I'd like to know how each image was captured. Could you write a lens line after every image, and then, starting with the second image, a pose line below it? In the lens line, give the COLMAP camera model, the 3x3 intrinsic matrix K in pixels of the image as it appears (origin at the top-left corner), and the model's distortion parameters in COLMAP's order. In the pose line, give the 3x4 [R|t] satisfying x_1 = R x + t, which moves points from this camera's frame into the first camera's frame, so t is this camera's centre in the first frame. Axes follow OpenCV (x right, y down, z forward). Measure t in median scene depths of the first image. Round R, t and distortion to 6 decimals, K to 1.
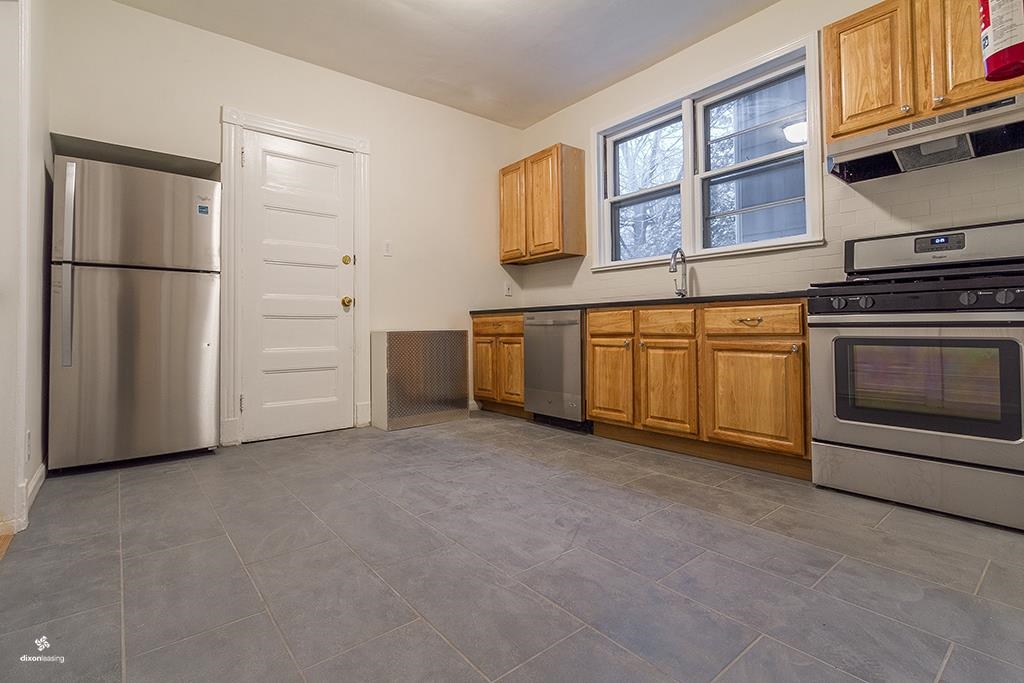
lens RADIAL K [[472.9, 0, 511.6], [0, 472.9, 337.7], [0, 0, 1]] dist [0.002170, 0.000134]
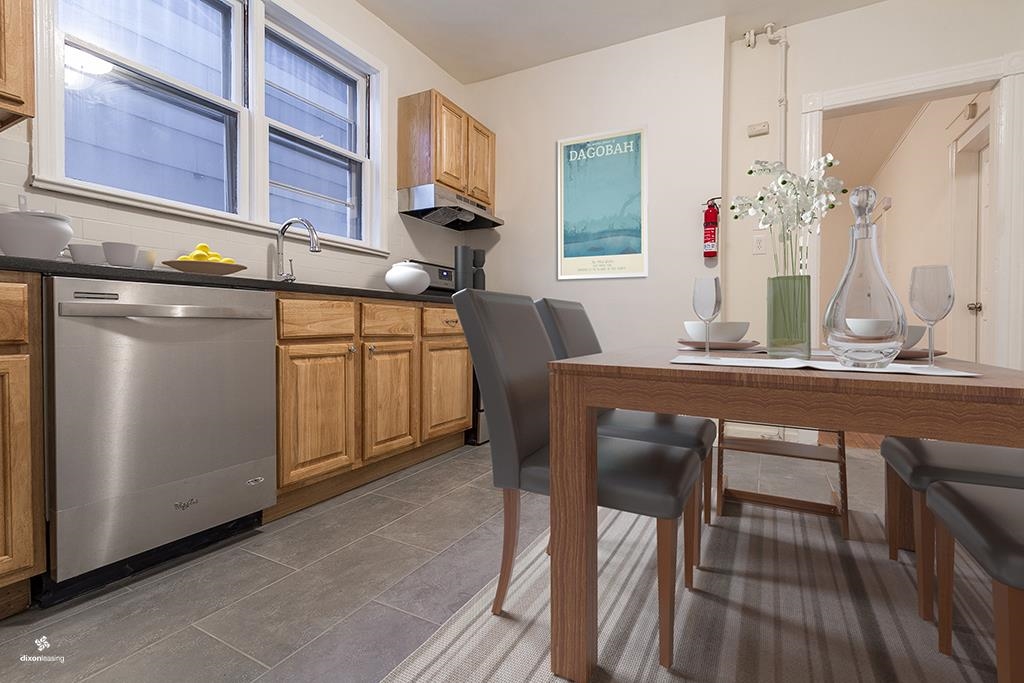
lens RADIAL K [[472.9, 0, 511.3], [0, 472.9, 335.4], [0, 0, 1]] dist [0.002170, 0.000134]
pose [[-0.379152, -0.020206, 0.925114, -0.495051], [0.002385, 0.999737, 0.022813, -0.025011], [-0.925331, 0.010856, -0.379004, 1.084007]]
